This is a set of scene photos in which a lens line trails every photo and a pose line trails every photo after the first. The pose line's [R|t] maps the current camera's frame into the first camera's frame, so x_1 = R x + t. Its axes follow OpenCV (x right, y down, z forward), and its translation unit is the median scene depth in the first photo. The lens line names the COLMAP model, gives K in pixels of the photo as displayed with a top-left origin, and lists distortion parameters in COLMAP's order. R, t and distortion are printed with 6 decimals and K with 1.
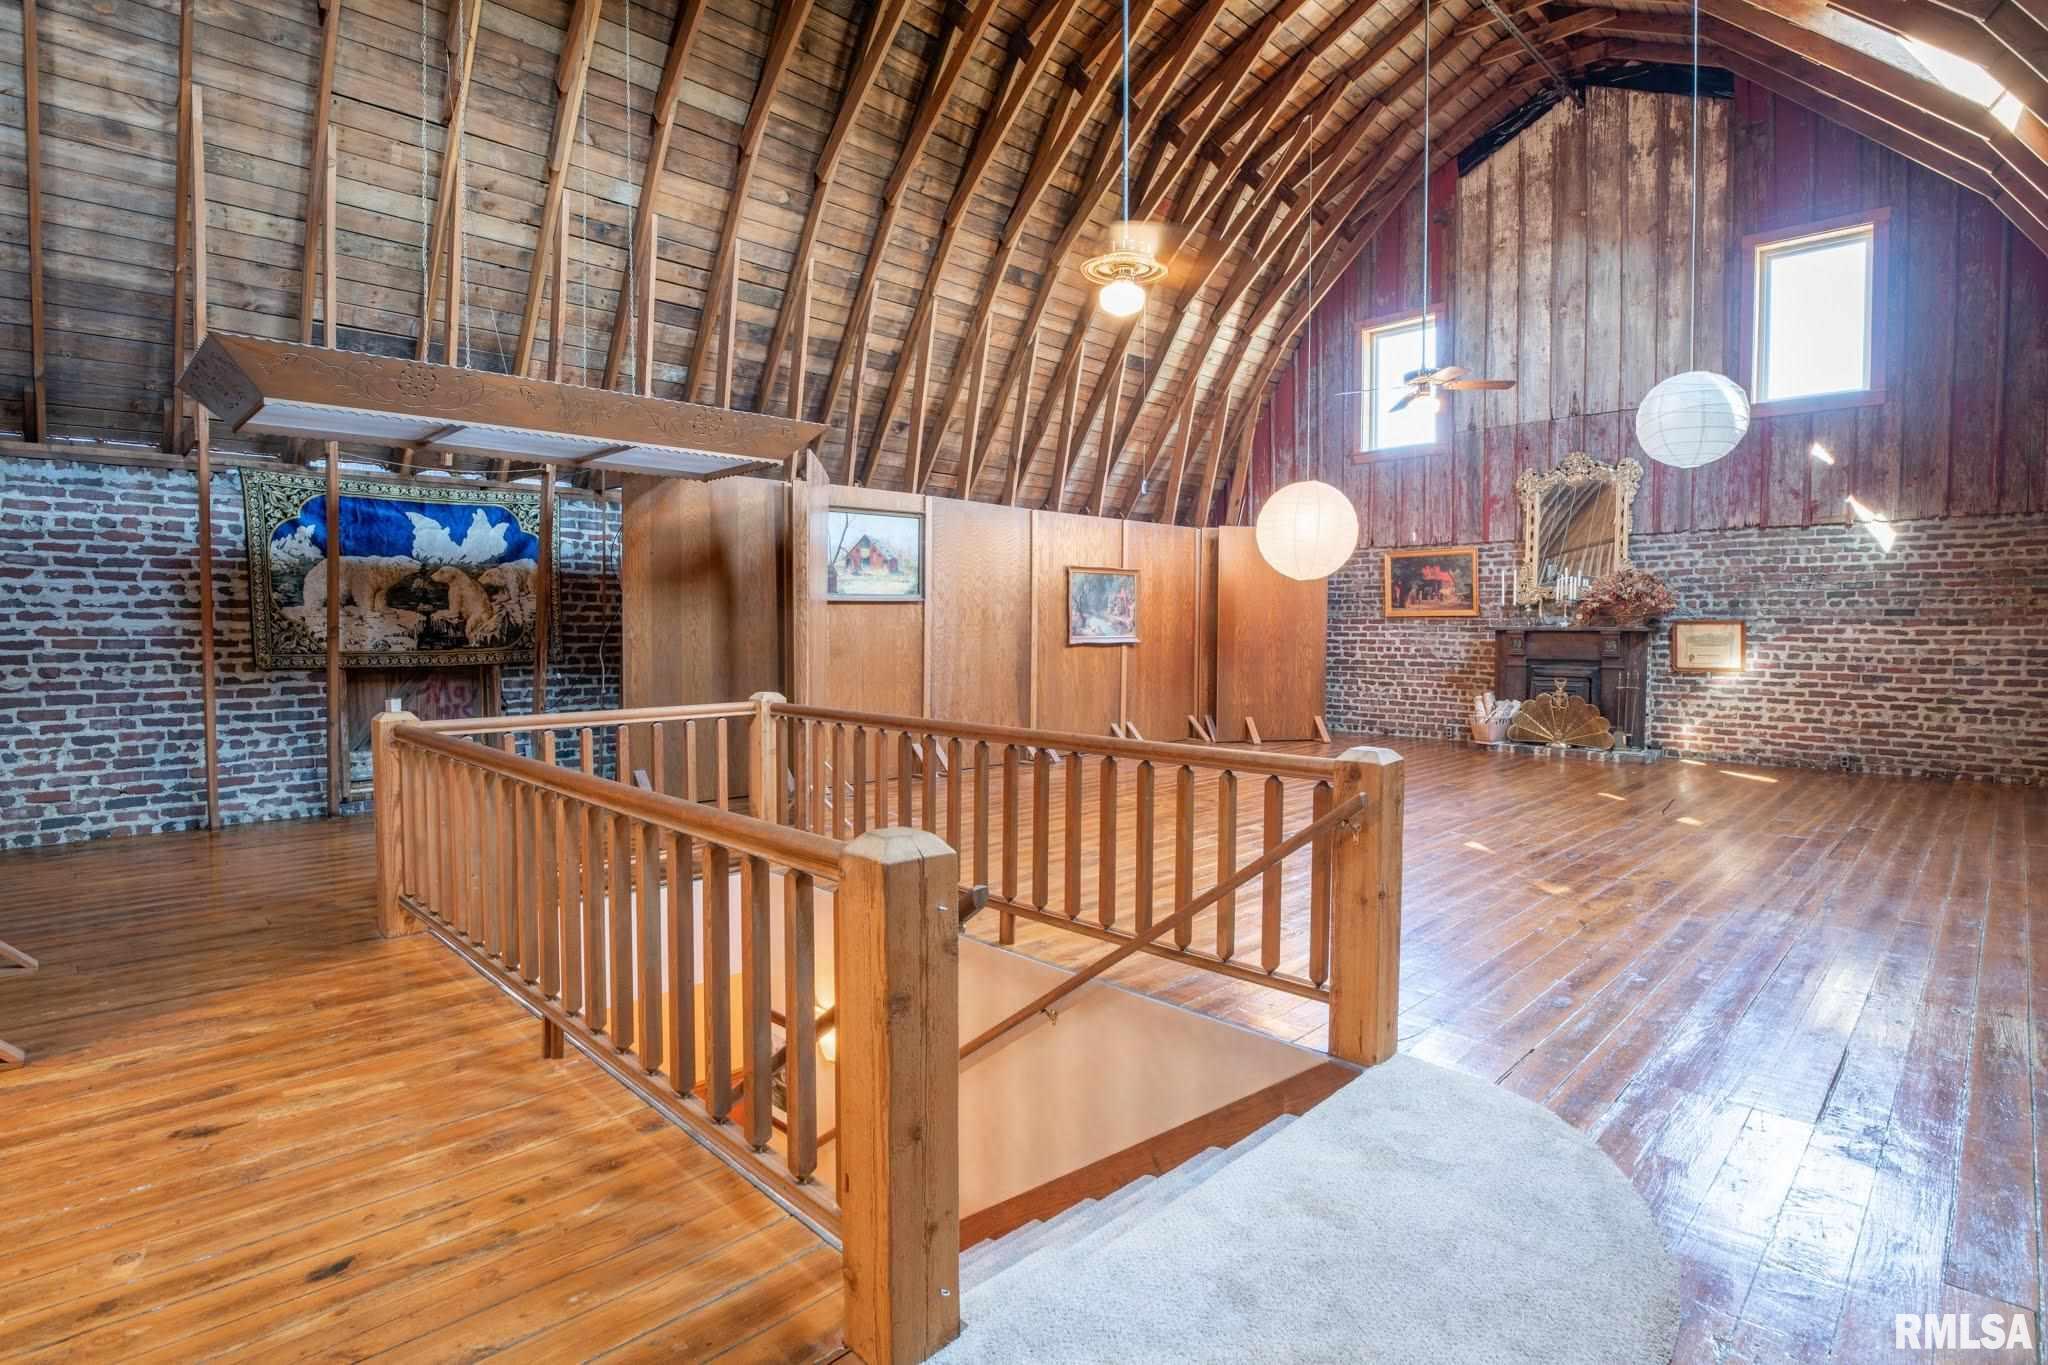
lens RADIAL K [[1007.0, 0, 1030.6], [0, 1007.0, 677.8], [0, 0, 1]] dist [-0.028310, -0.001287]
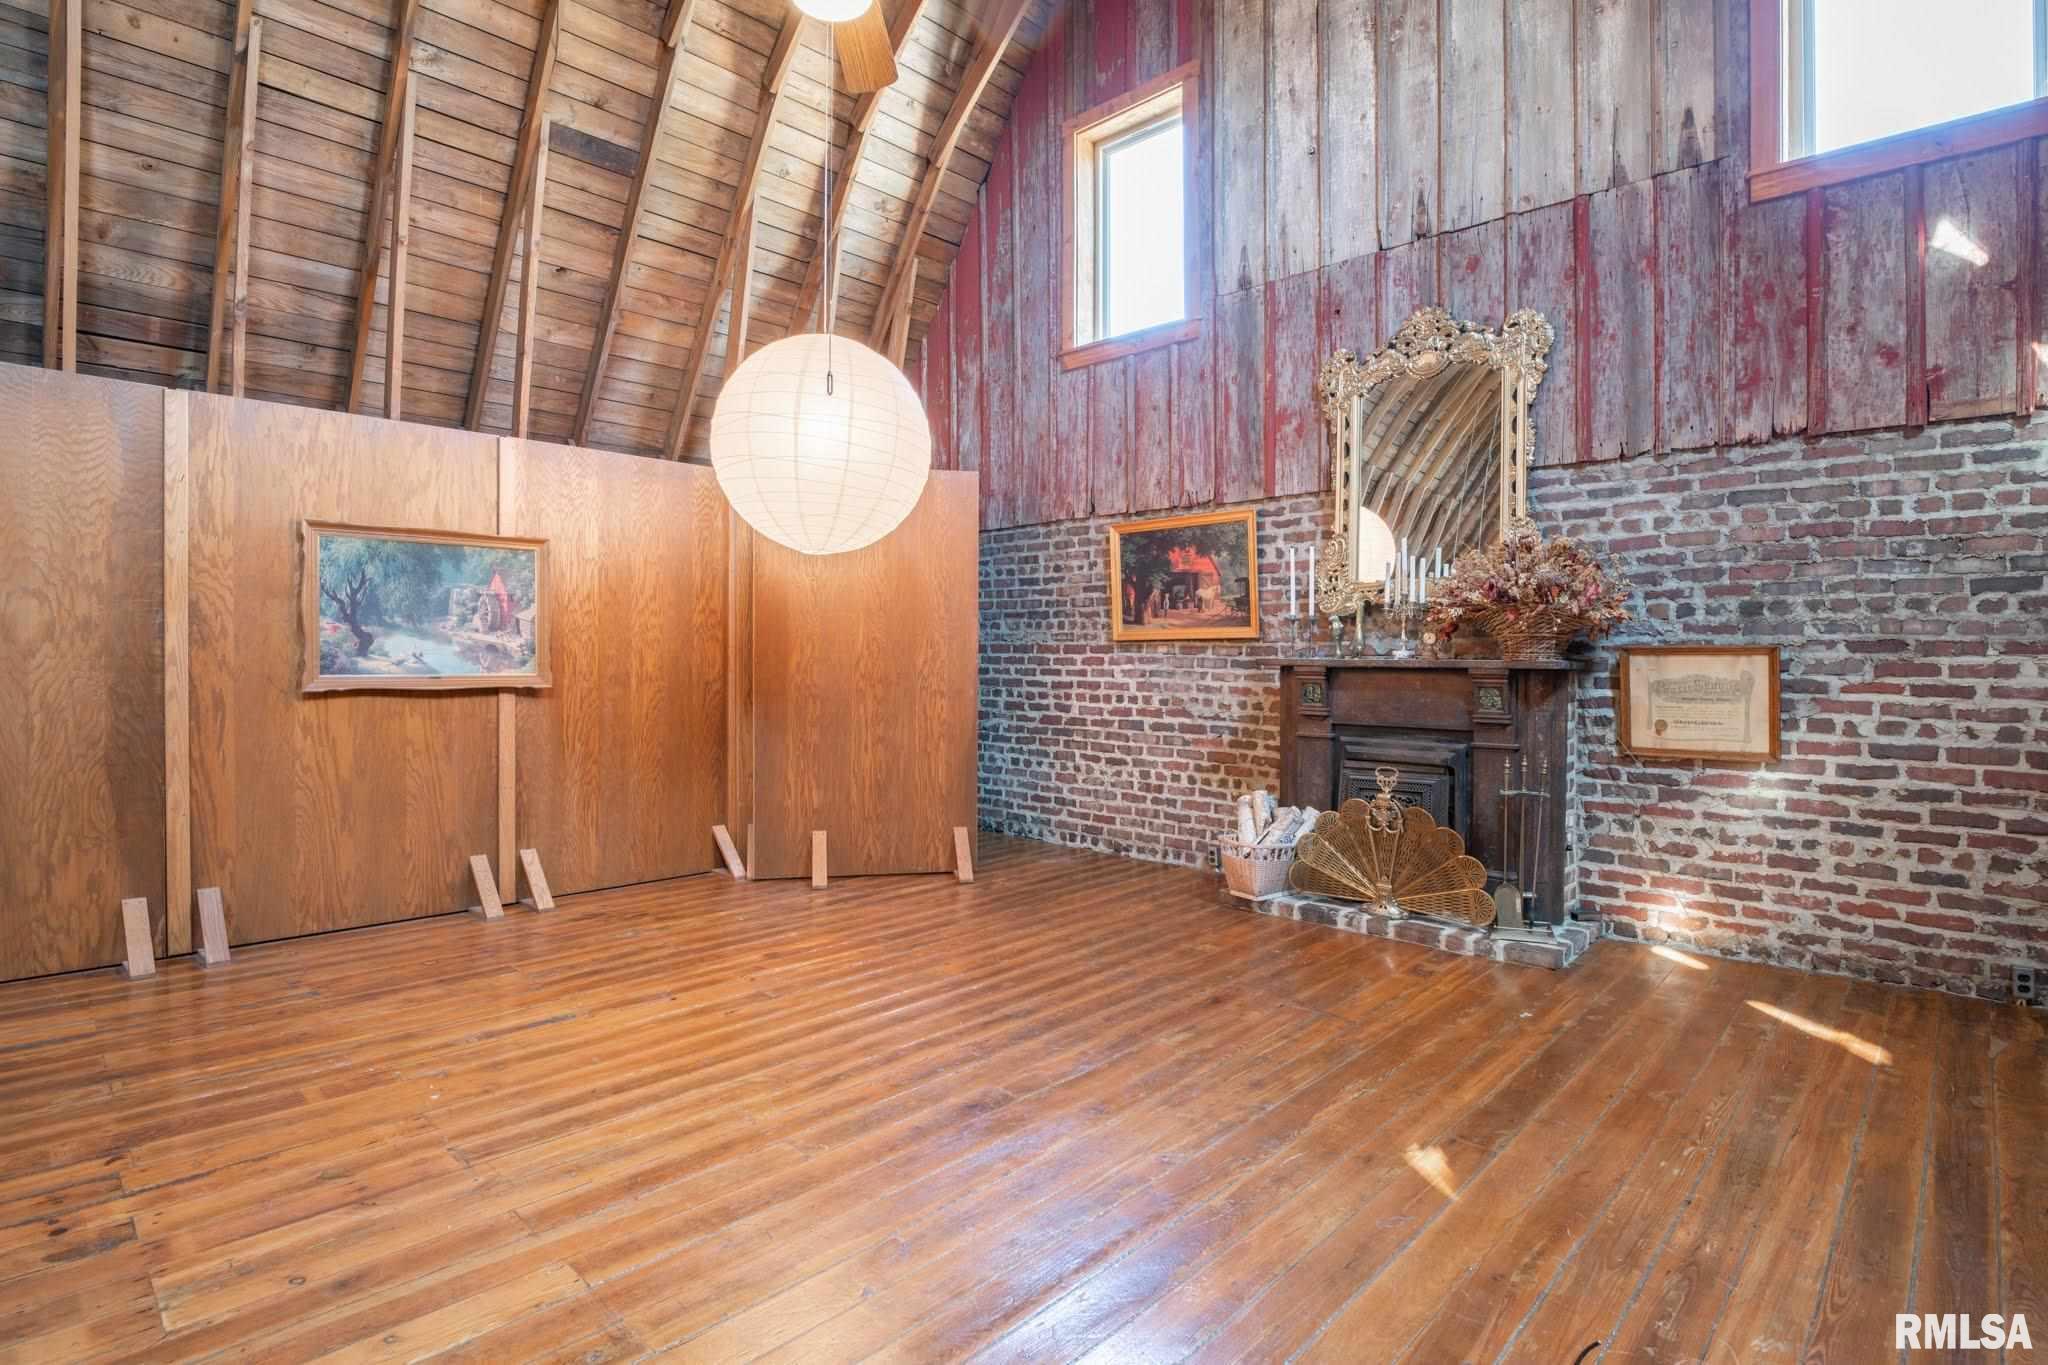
lens RADIAL K [[1018.2, 0, 1036.0], [0, 1018.2, 676.6], [0, 0, 1]] dist [-0.025668, -0.002329]
pose [[0.999534, 0.005571, 0.030003, 0.359791], [-0.004505, 0.999359, -0.035502, -0.025552], [-0.030182, 0.035350, 0.998919, 0.539205]]
